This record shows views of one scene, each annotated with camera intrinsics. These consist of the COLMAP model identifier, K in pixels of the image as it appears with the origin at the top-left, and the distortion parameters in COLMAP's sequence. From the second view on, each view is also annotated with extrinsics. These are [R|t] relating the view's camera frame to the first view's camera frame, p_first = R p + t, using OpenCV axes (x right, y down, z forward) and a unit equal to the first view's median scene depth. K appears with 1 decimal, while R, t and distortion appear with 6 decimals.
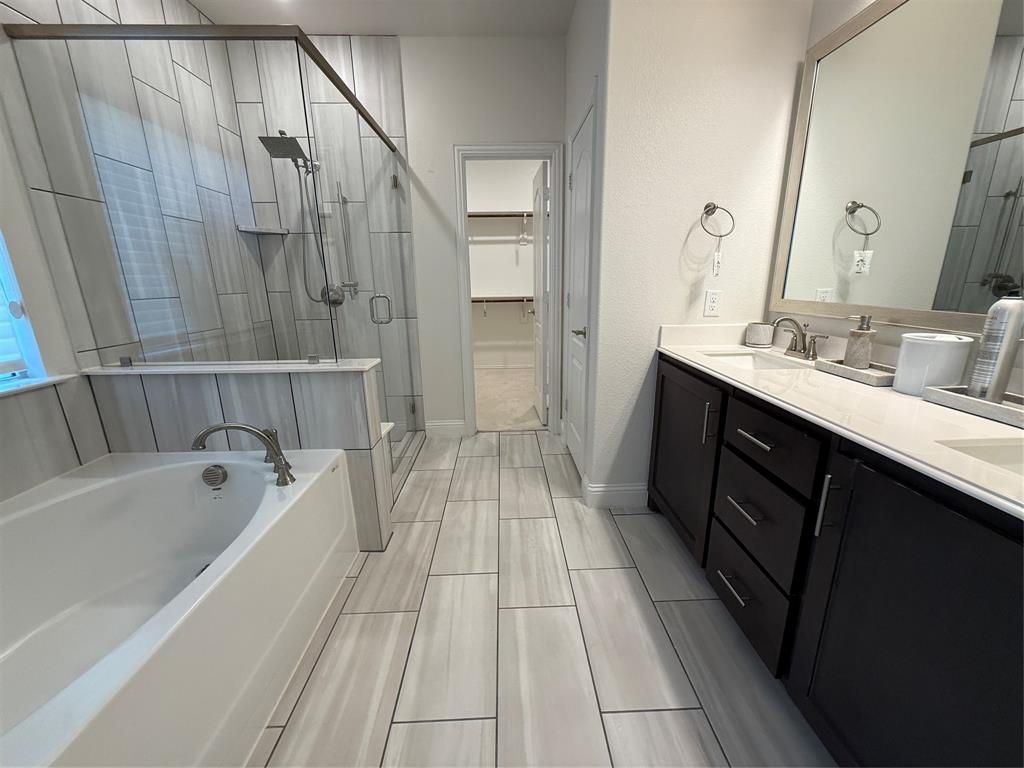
lens RADIAL K [[408.3, 0, 513.8], [0, 408.3, 384.5], [0, 0, 1]] dist [-0.000325, 0.000356]
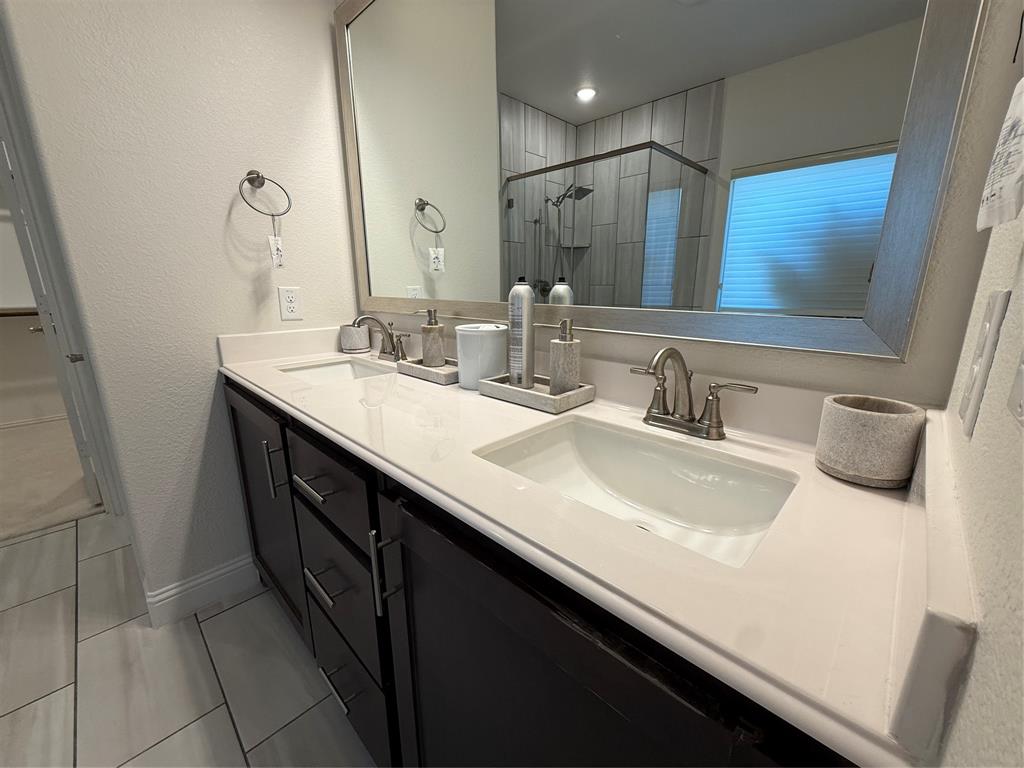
lens RADIAL K [[408.3, 0, 512.8], [0, 408.3, 385.2], [0, 0, 1]] dist [-0.000325, 0.000356]
pose [[0.724033, -0.153663, 0.672431, 0.253918], [0.167978, 0.984800, 0.044177, -0.006424], [-0.668999, 0.080968, 0.738840, 0.150104]]
